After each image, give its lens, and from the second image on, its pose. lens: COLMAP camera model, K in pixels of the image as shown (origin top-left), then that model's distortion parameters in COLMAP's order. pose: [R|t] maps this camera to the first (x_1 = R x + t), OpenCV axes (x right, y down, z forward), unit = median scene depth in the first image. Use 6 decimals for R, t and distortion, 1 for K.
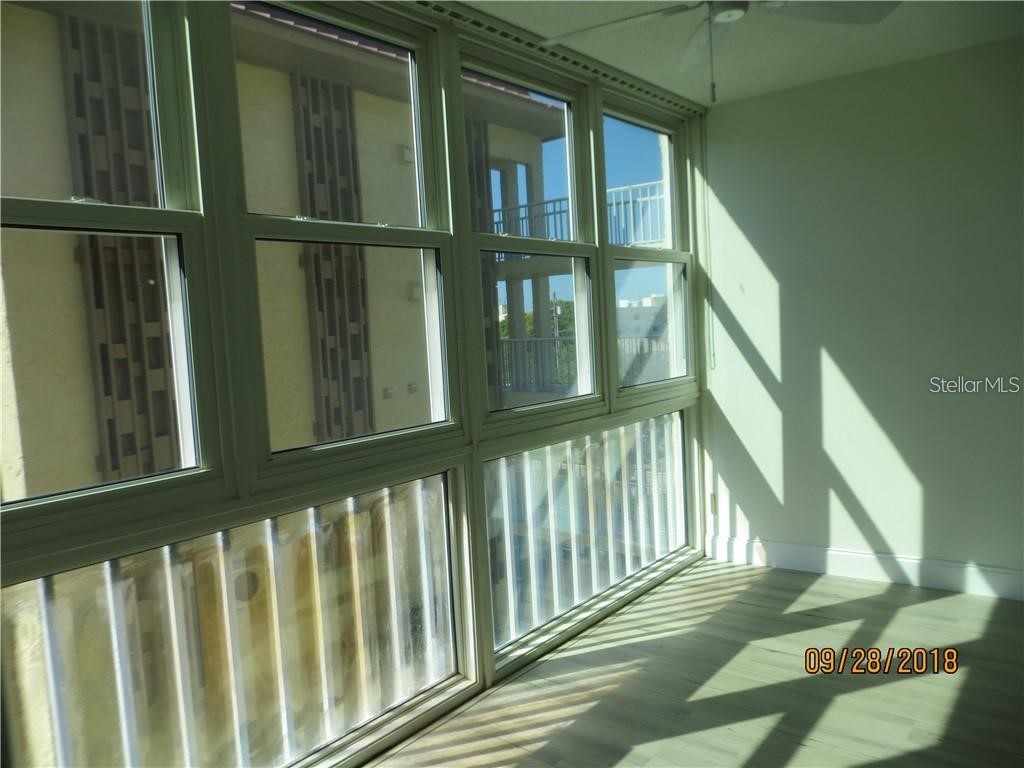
lens RADIAL K [[762.6, 0, 512.0], [0, 762.6, 384.0], [0, 0, 1]] dist [-0.008027, -0.001427]
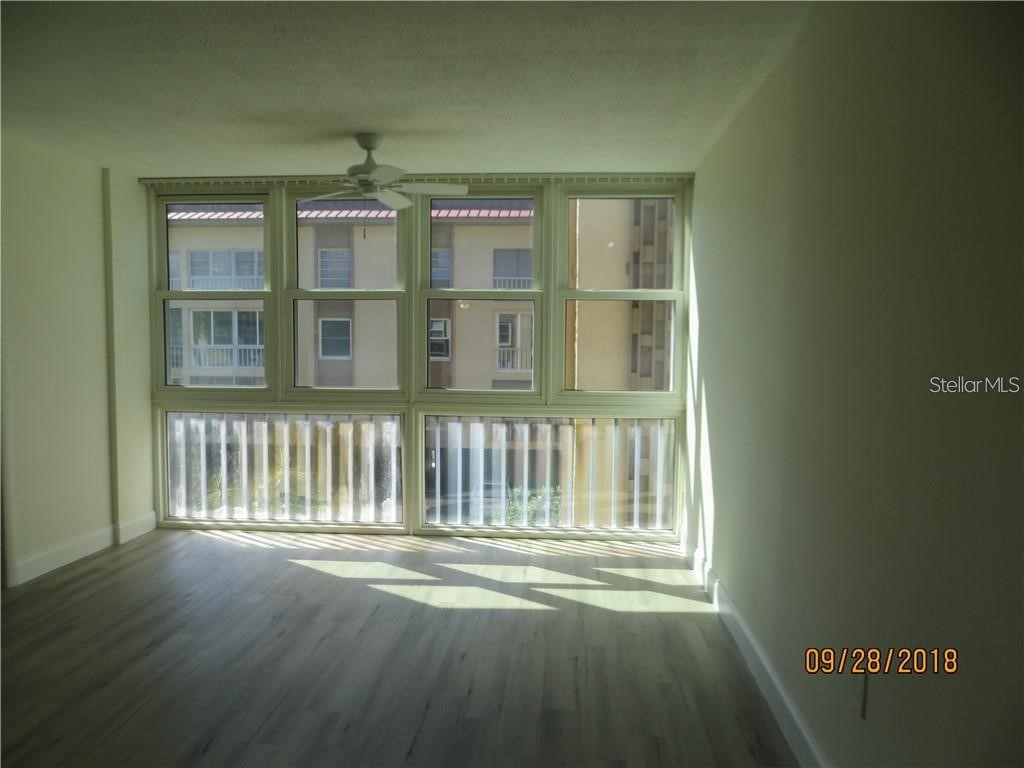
lens RADIAL K [[762.6, 0, 512.0], [0, 762.6, 384.0], [0, 0, 1]] dist [-0.008027, -0.001427]
pose [[0.577357, 0.113537, -0.808560, 1.410196], [-0.101955, 0.992559, 0.066573, -0.102826], [0.810102, 0.044001, 0.584636, 0.090331]]
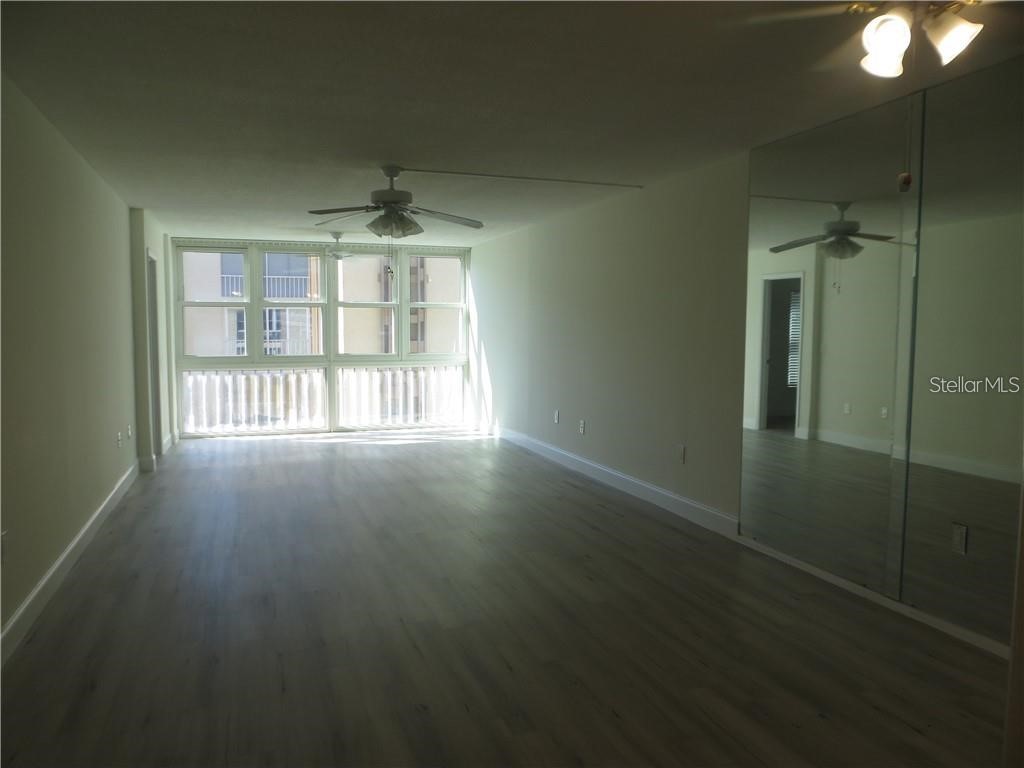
lens RADIAL K [[762.6, 0, 512.0], [0, 762.6, 384.0], [0, 0, 1]] dist [-0.008027, -0.001427]
pose [[0.851260, 0.091048, -0.516785, 2.205558], [-0.085043, 0.995750, 0.035349, -0.011847], [0.517807, 0.013858, 0.855385, -1.402985]]
